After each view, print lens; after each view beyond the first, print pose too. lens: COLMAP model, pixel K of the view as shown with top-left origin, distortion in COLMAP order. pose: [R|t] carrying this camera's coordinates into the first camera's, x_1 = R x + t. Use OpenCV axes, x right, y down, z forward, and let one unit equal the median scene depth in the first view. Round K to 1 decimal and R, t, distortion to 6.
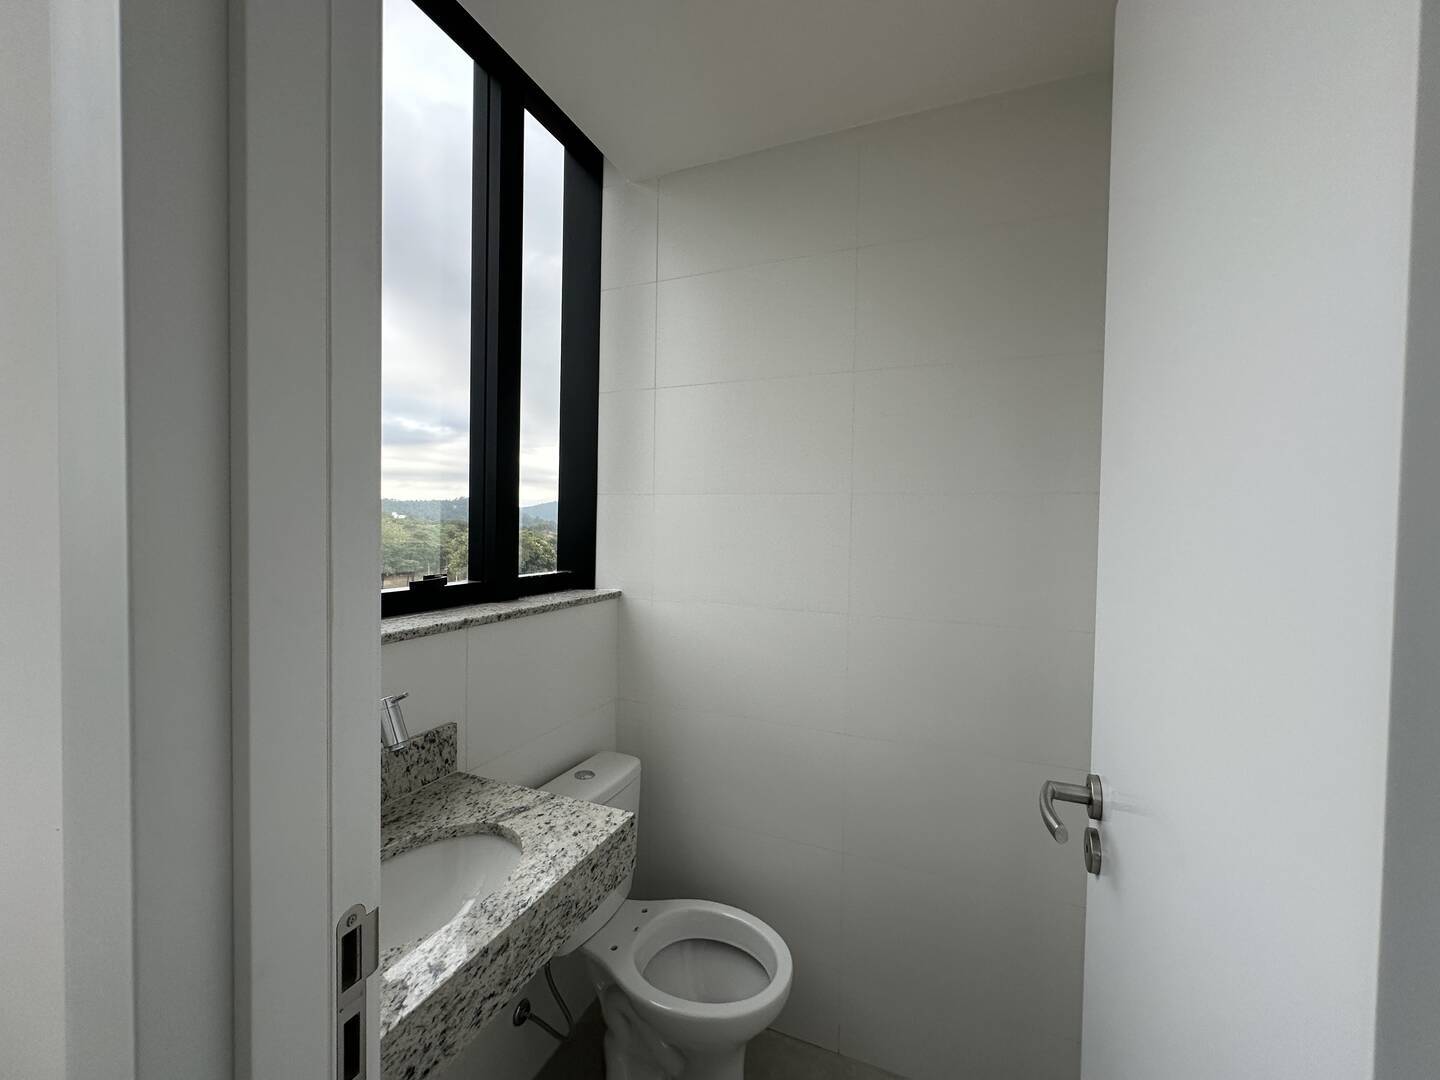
lens RADIAL K [[576.1, 0, 718.5], [0, 576.1, 535.1], [0, 0, 1]] dist [-0.002968, 0.000037]
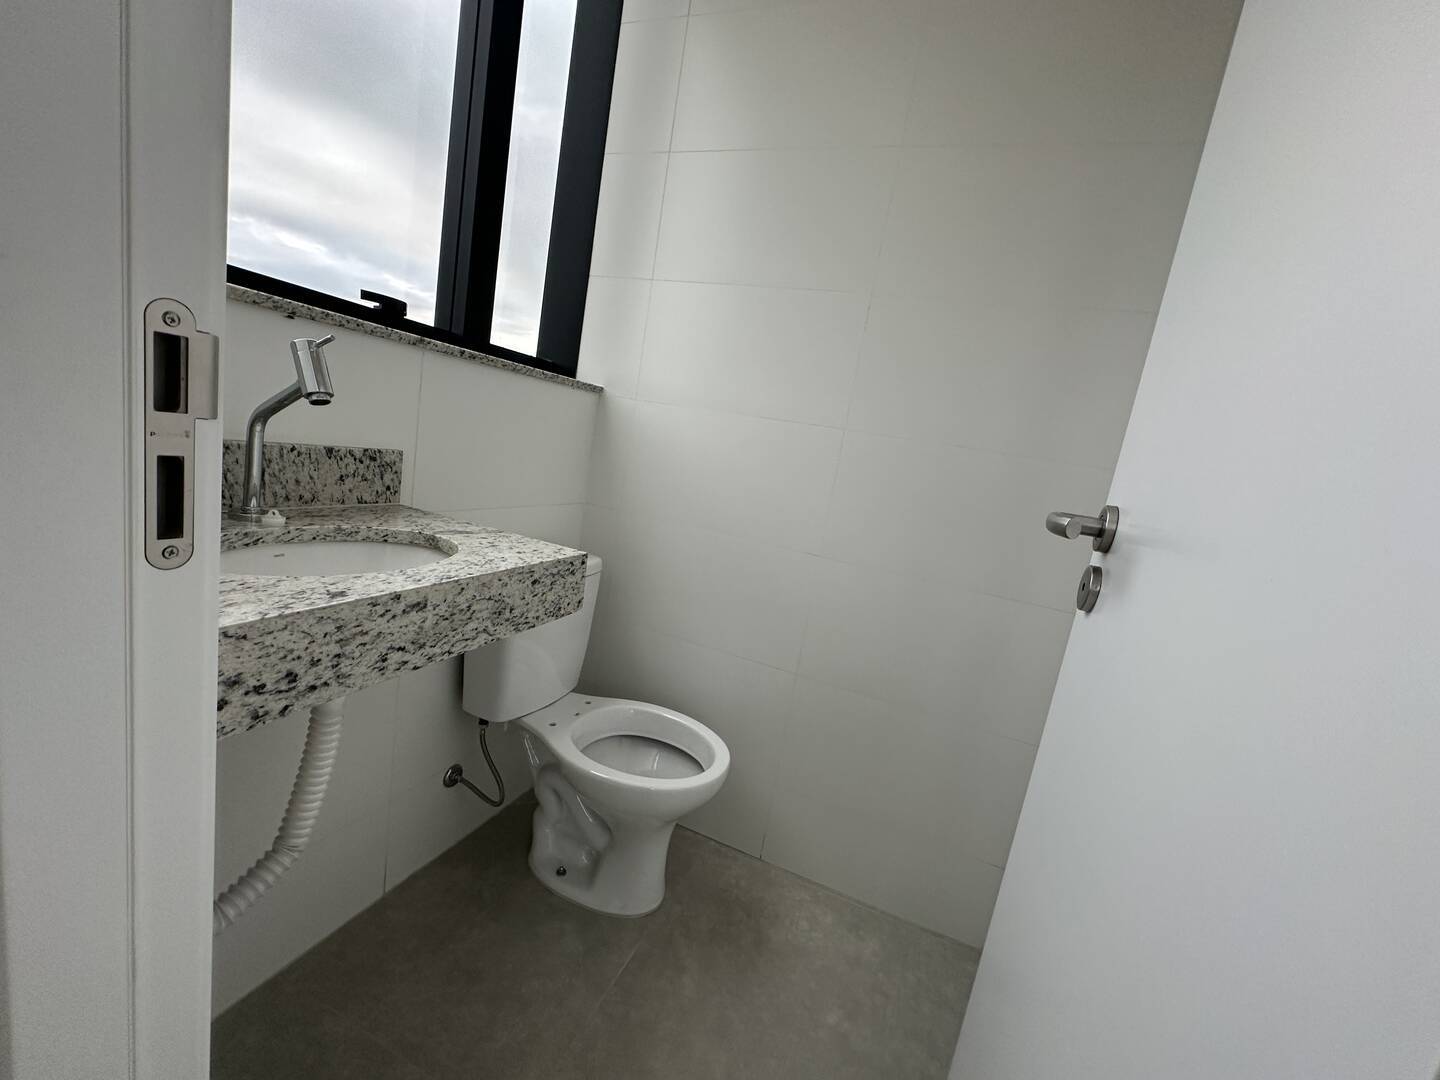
lens RADIAL K [[576.1, 0, 720.2], [0, 576.1, 544.0], [0, 0, 1]] dist [-0.002968, 0.000037]
pose [[0.988602, 0.145473, 0.038780, 0.024337], [-0.149693, 0.977280, 0.150051, 0.283067], [-0.016070, -0.154145, 0.987917, 0.087035]]
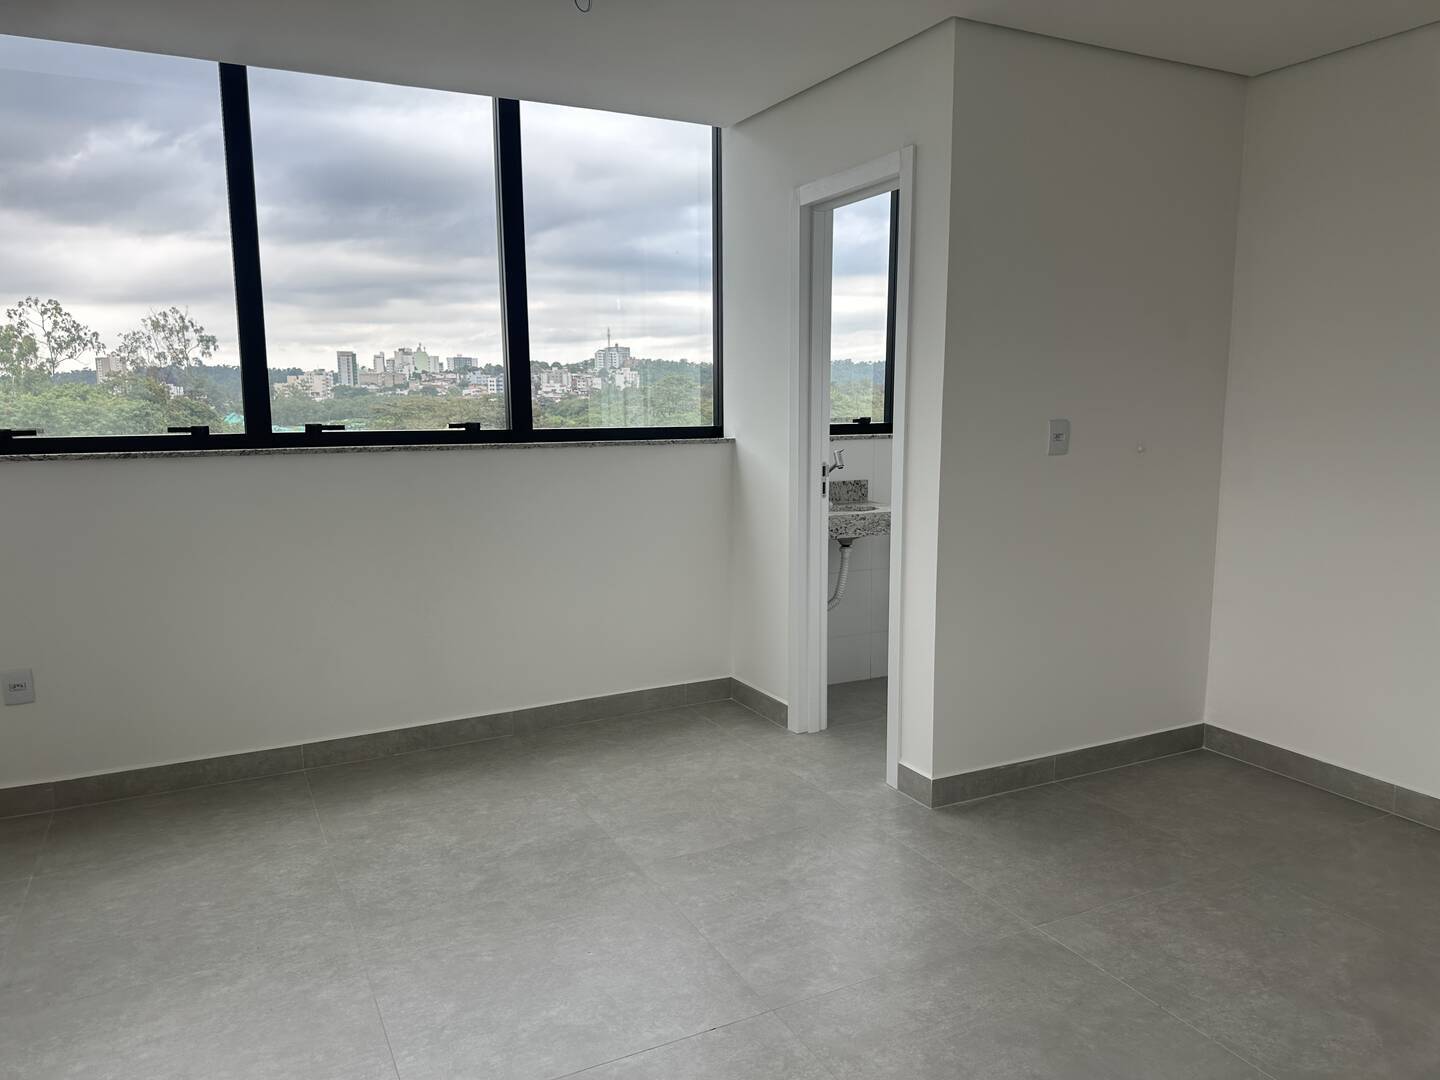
lens RADIAL K [[1020.1, 0, 725.6], [0, 1020.1, 538.6], [0, 0, 1]] dist [0.037547, -0.040990]
pose [[0.767723, 0.071678, -0.636760, 1.900903], [0.002439, 0.993390, 0.114764, 0.096015], [0.640777, -0.089661, 0.762473, -2.757078]]
